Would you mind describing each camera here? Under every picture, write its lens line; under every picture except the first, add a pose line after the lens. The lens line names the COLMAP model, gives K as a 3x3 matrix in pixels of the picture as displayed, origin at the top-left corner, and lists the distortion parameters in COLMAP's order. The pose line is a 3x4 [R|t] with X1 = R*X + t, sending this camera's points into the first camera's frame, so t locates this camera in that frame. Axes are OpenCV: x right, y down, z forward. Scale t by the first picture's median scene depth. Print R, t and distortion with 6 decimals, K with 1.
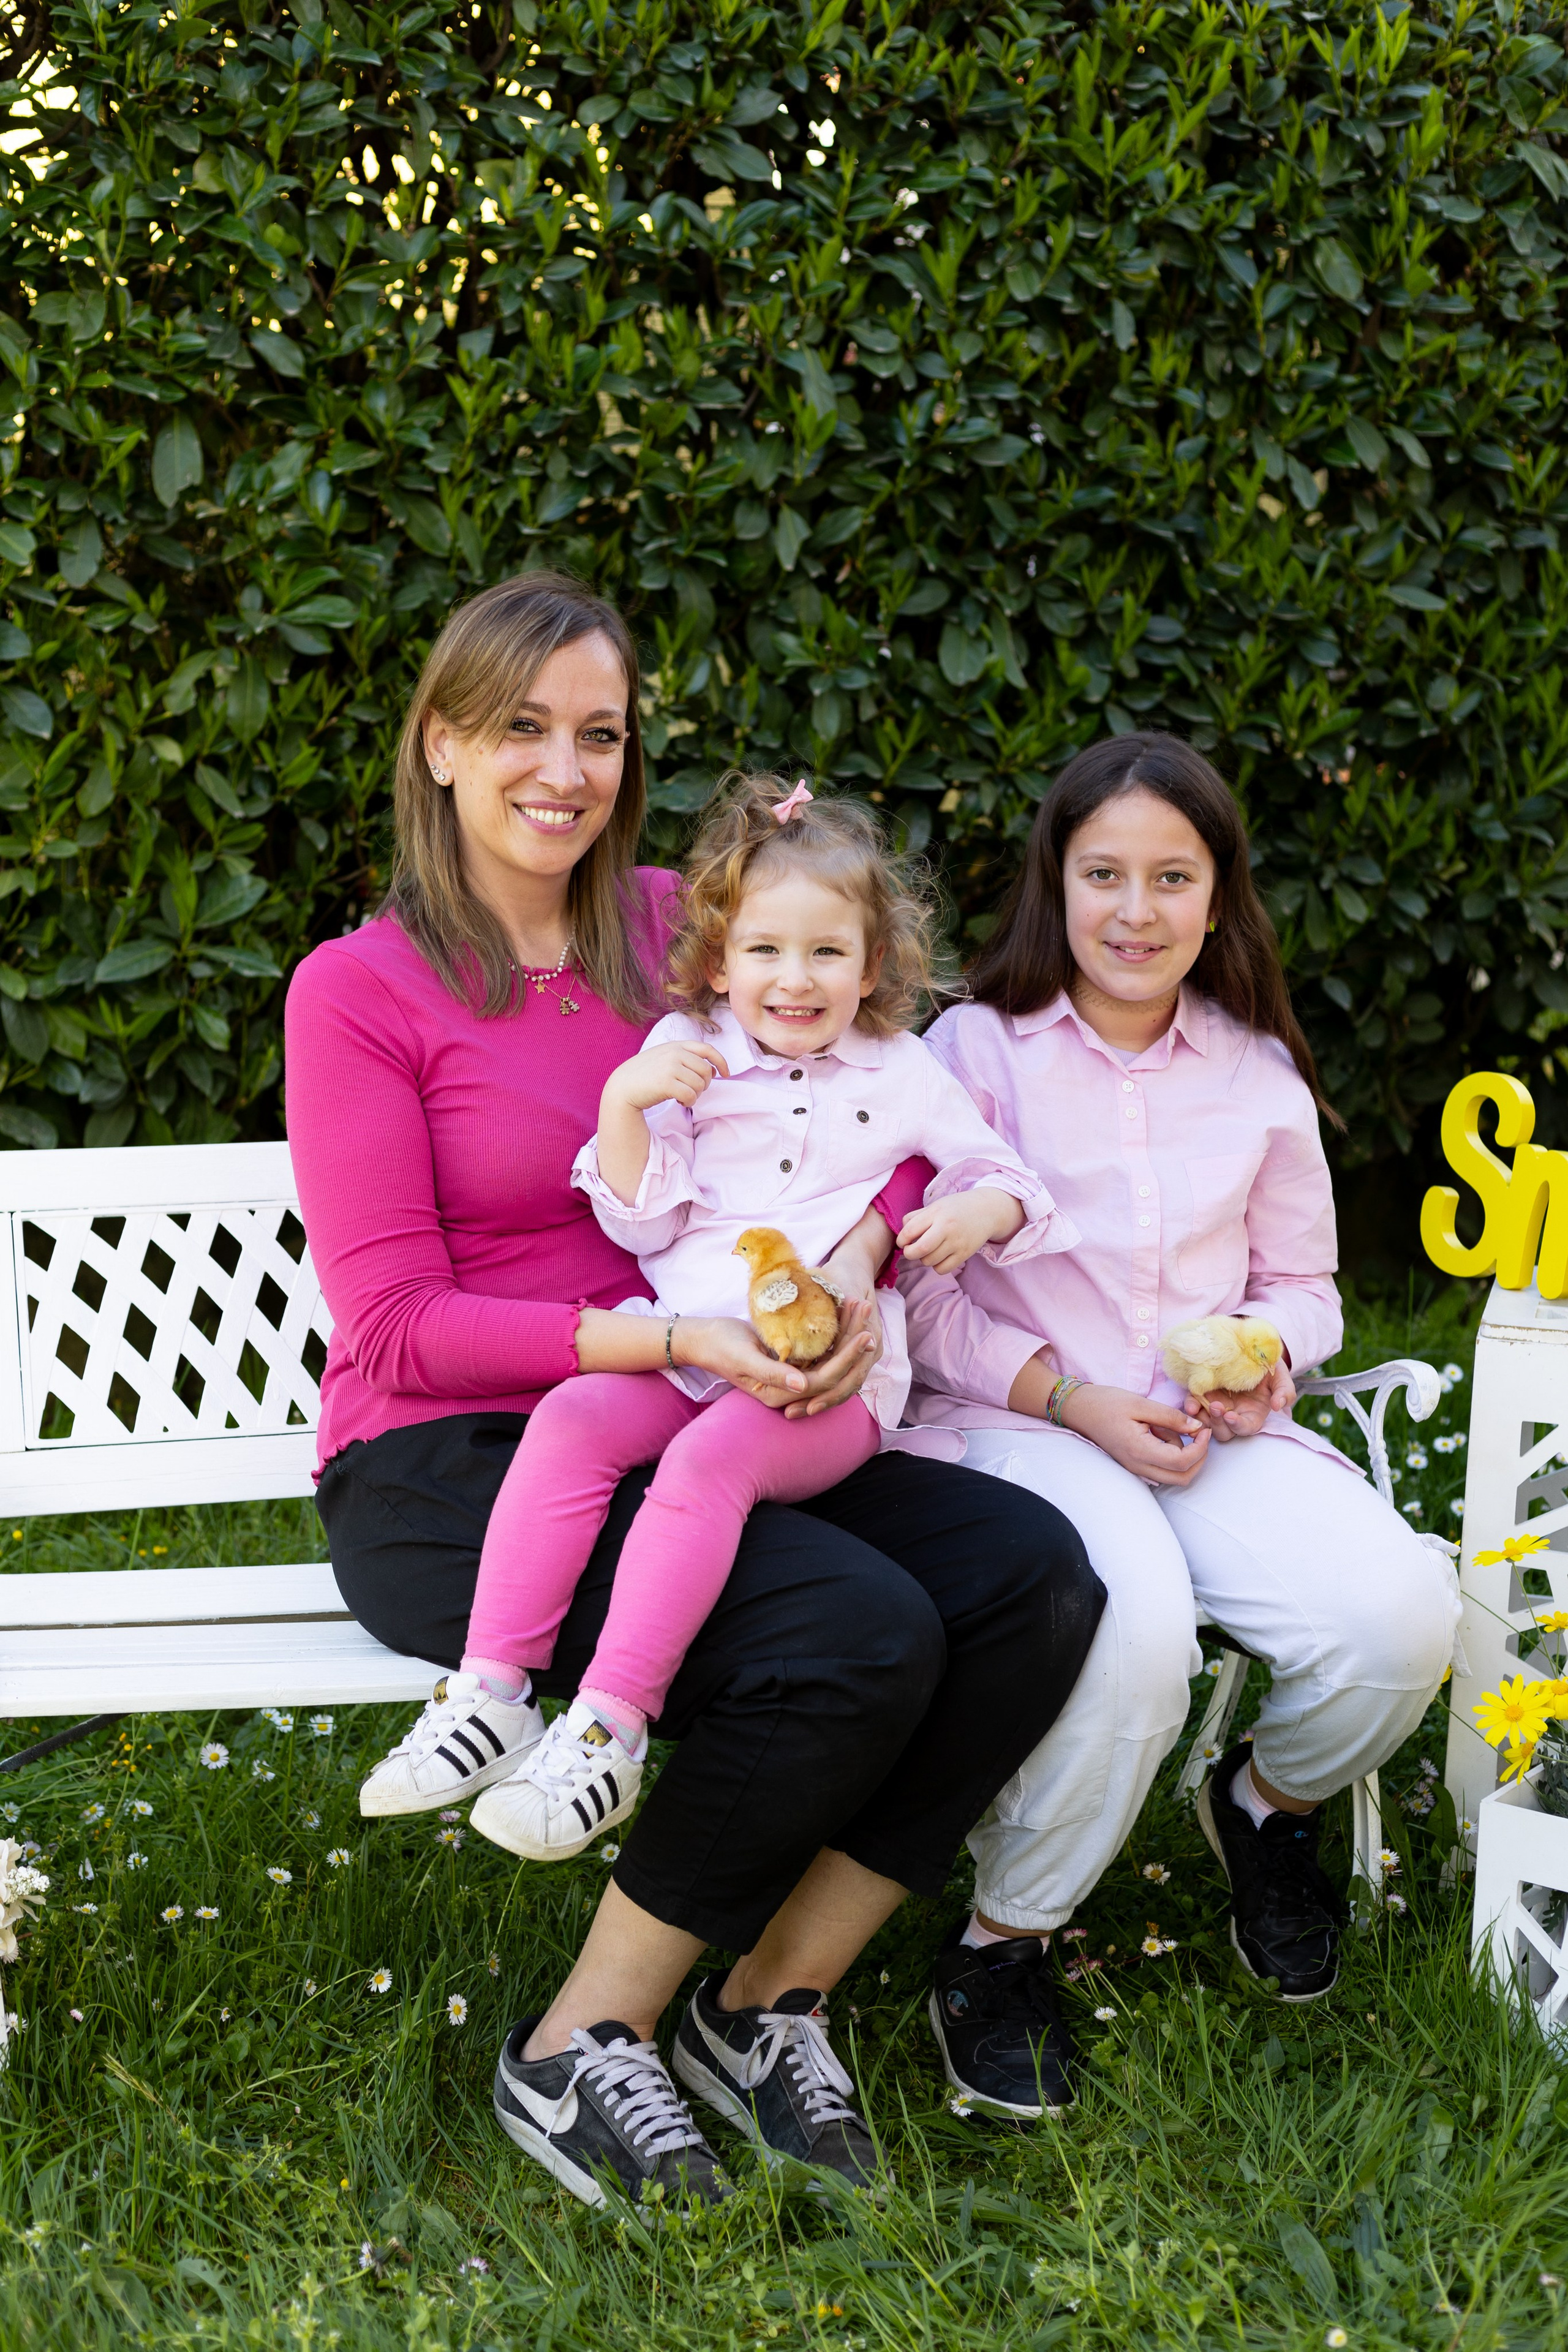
lens RADIAL K [[3859.4, 0, 787.4], [0, 3859.4, 1170.5], [0, 0, 1]] dist [0.046040, 0.000000]
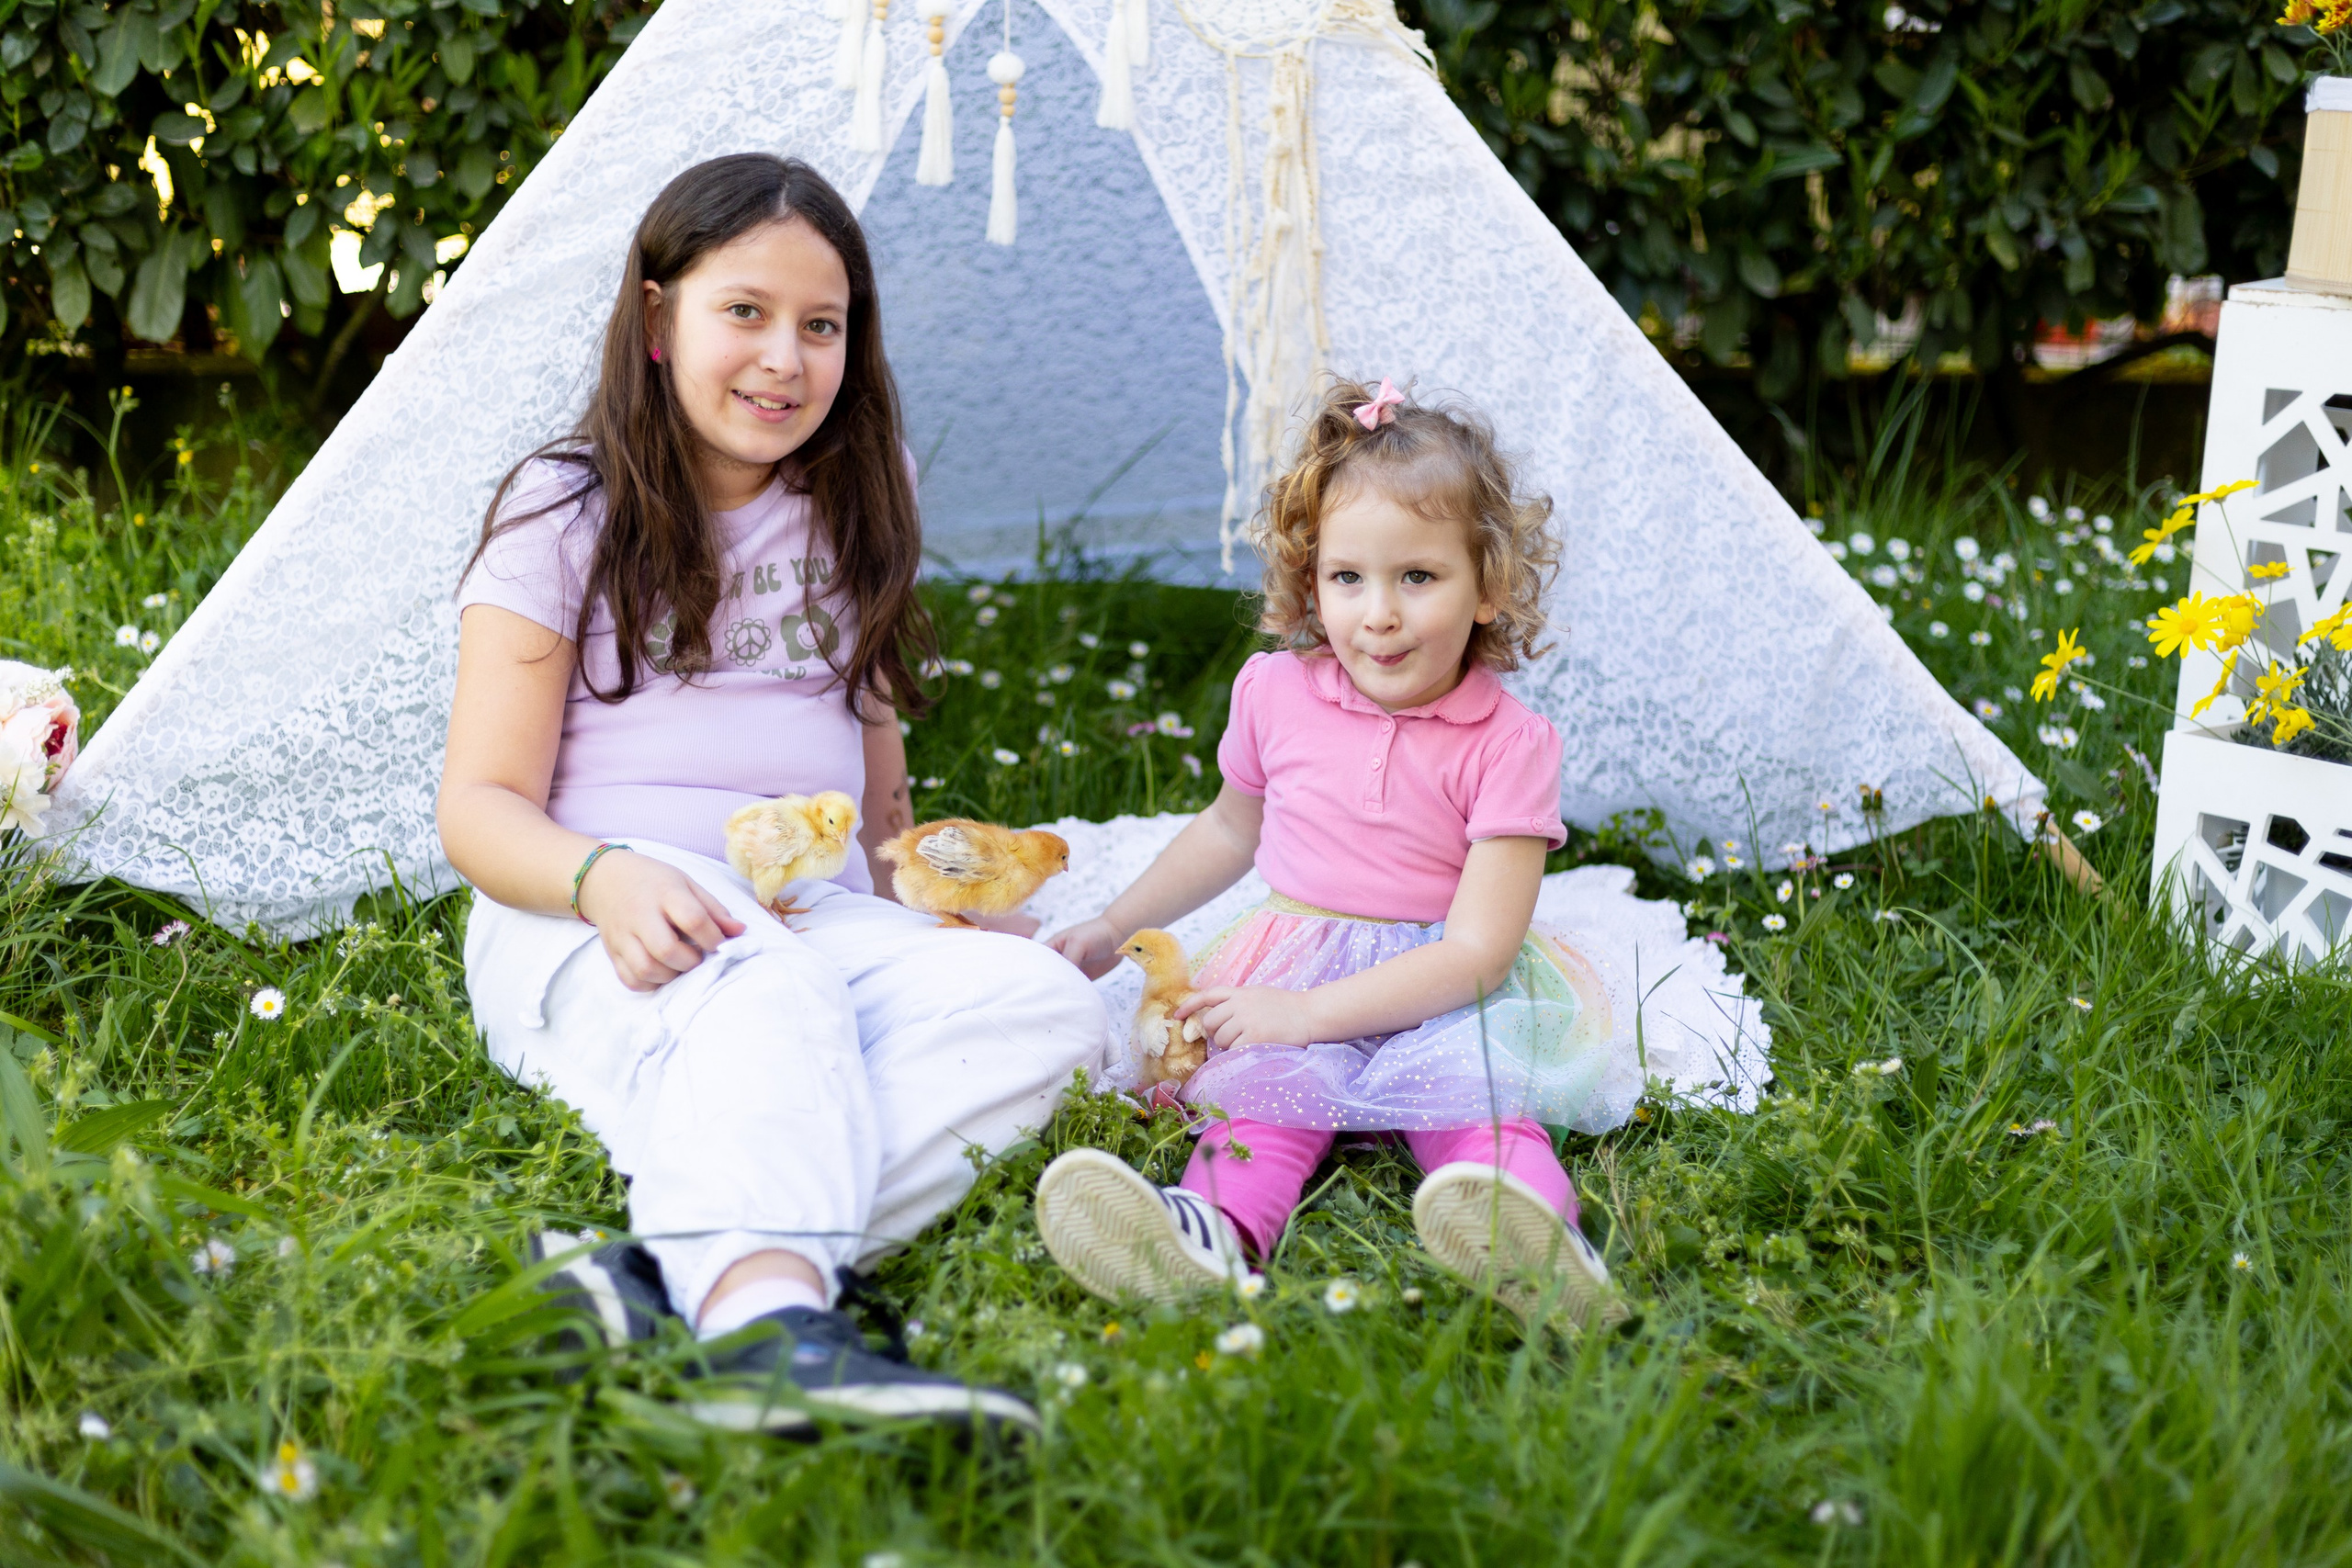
lens RADIAL K [[3556.7, 0, 1166.7], [0, 3556.7, 789.8], [0, 0, 1]] dist [0.029421, 0.000000]
pose [[0.970867, 0.057332, -0.232659, 0.103133], [-0.052325, 0.998248, 0.027639, 0.118304], [0.233836, -0.014660, 0.972165, 0.044193]]
